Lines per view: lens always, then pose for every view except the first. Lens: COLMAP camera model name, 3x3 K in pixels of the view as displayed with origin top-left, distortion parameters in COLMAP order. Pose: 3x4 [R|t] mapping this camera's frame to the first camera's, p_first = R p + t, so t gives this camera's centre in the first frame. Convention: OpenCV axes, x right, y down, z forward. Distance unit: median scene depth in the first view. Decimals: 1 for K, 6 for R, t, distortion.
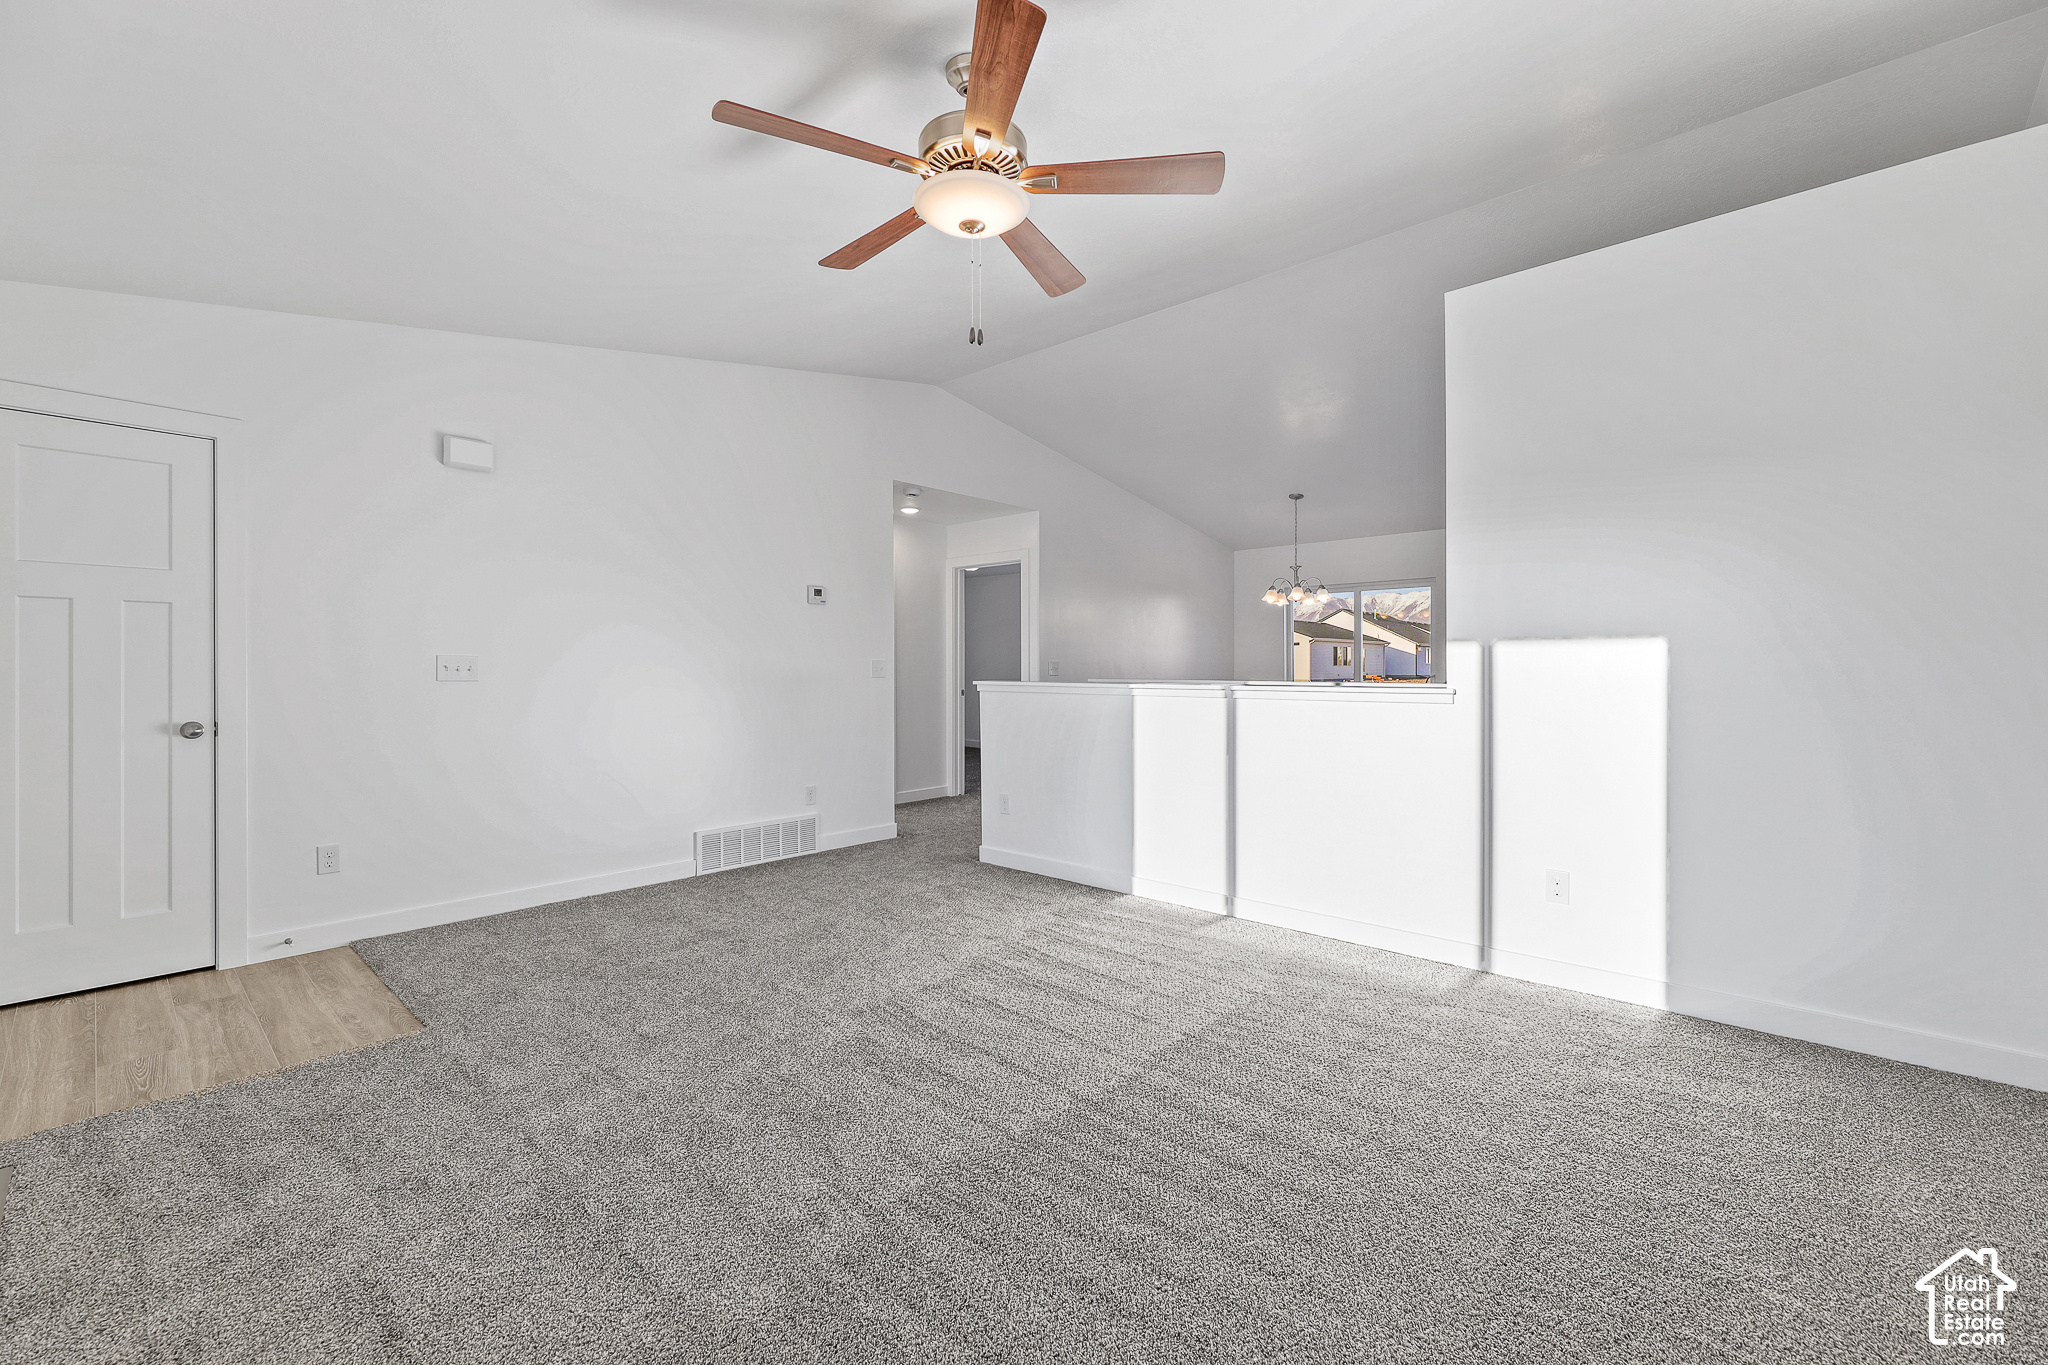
lens RADIAL K [[838.8, 0, 1017.7], [0, 838.8, 664.7], [0, 0, 1]] dist [-0.000910, -0.000371]
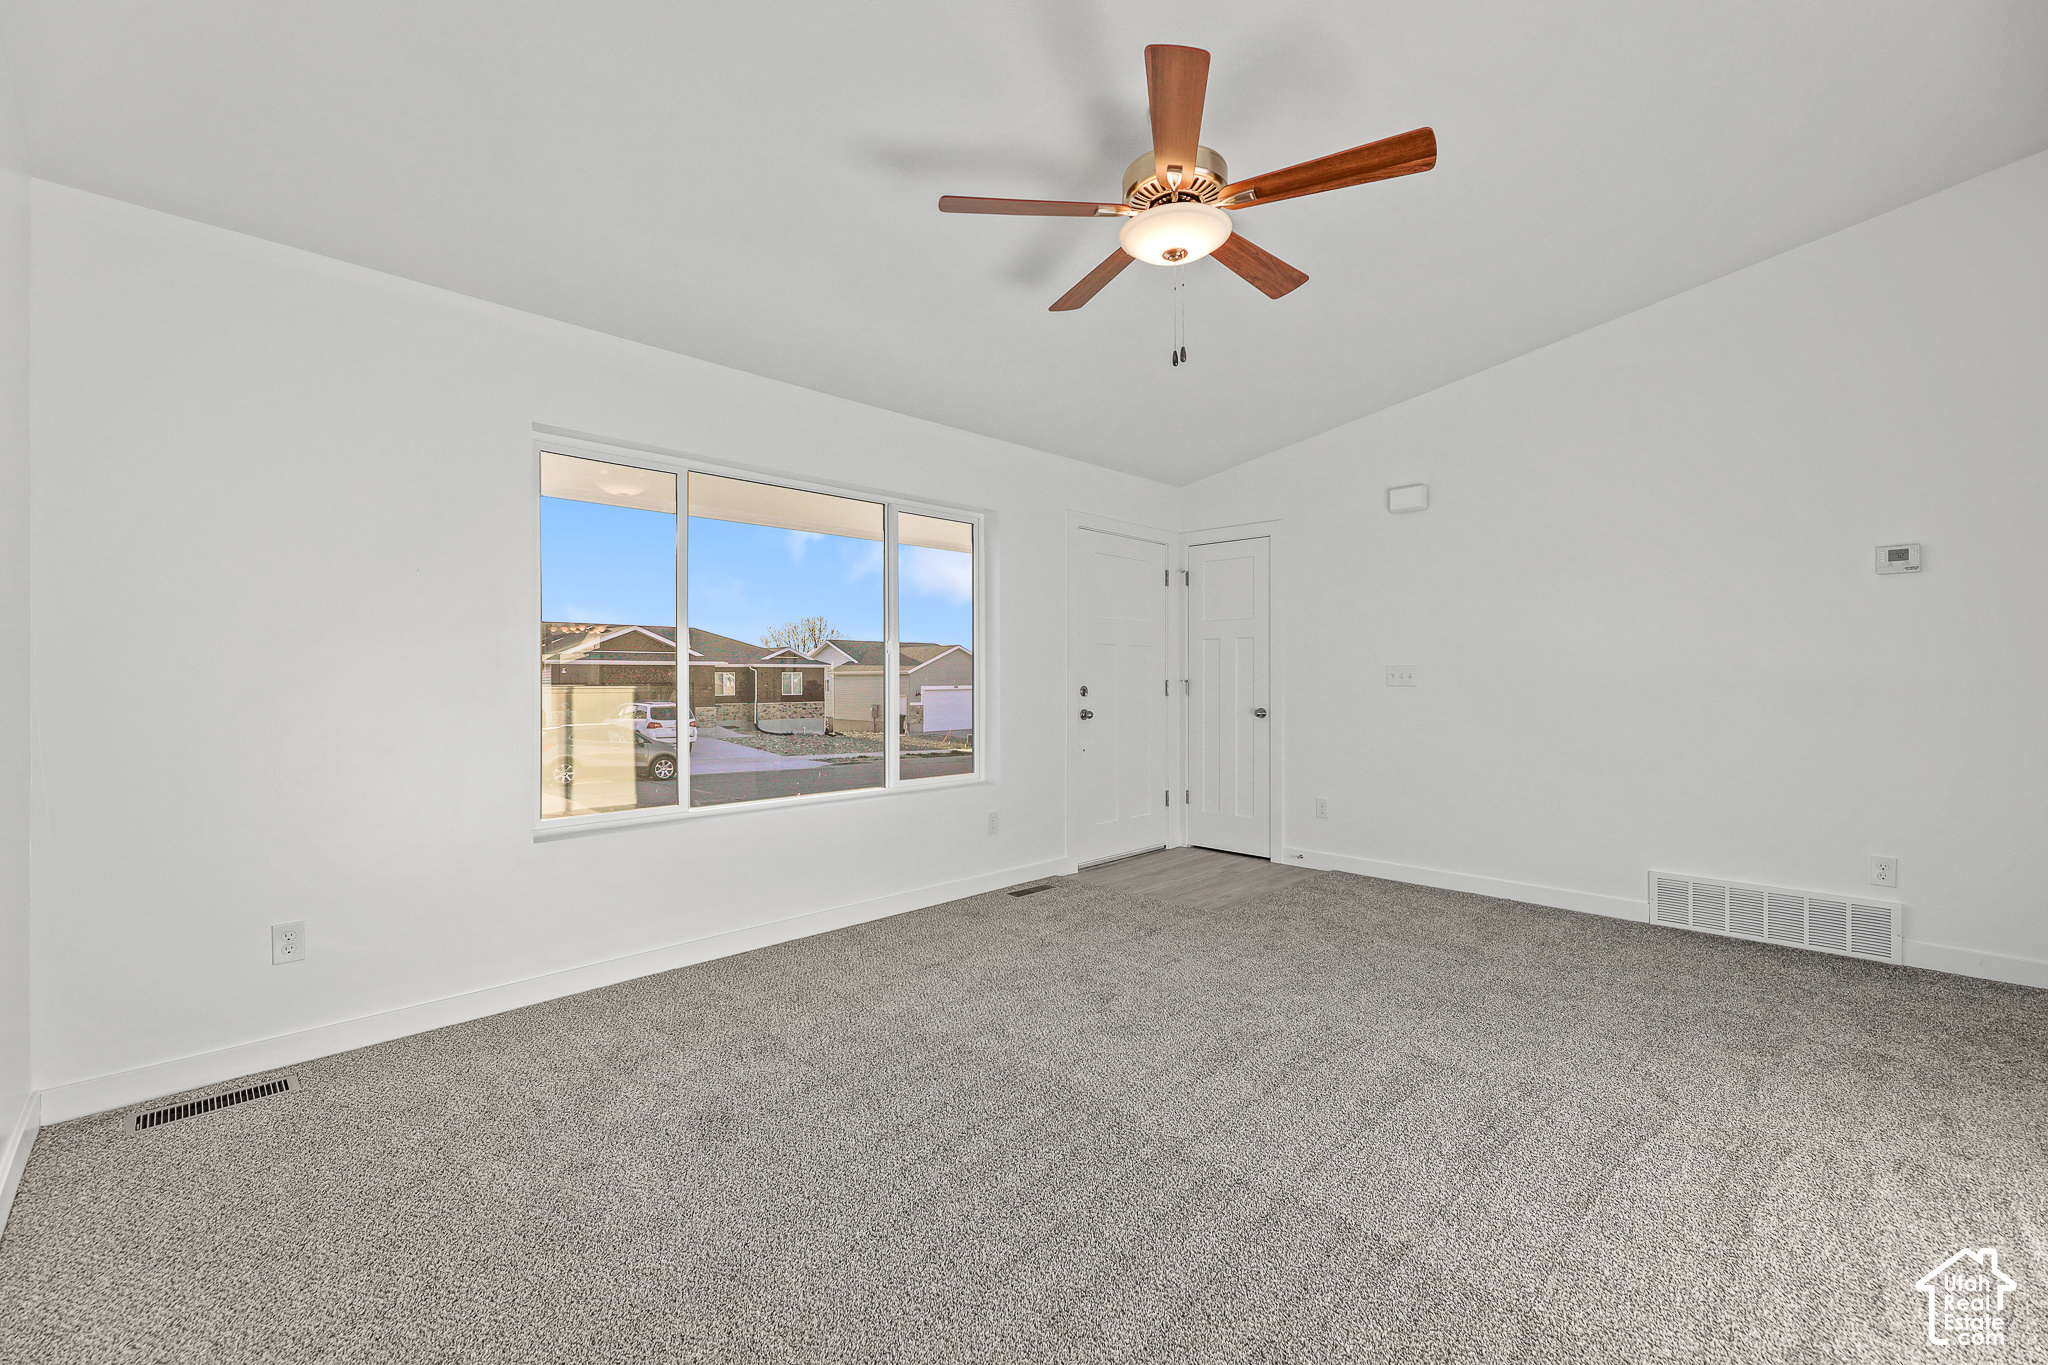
lens RADIAL K [[838.8, 0, 1017.7], [0, 838.8, 664.7], [0, 0, 1]] dist [-0.000910, -0.000371]
pose [[-0.055607, -0.014262, -0.998351, 0.673069], [0.004424, 0.999885, -0.014531, 0.004125], [0.998443, -0.005225, -0.055538, 0.579647]]
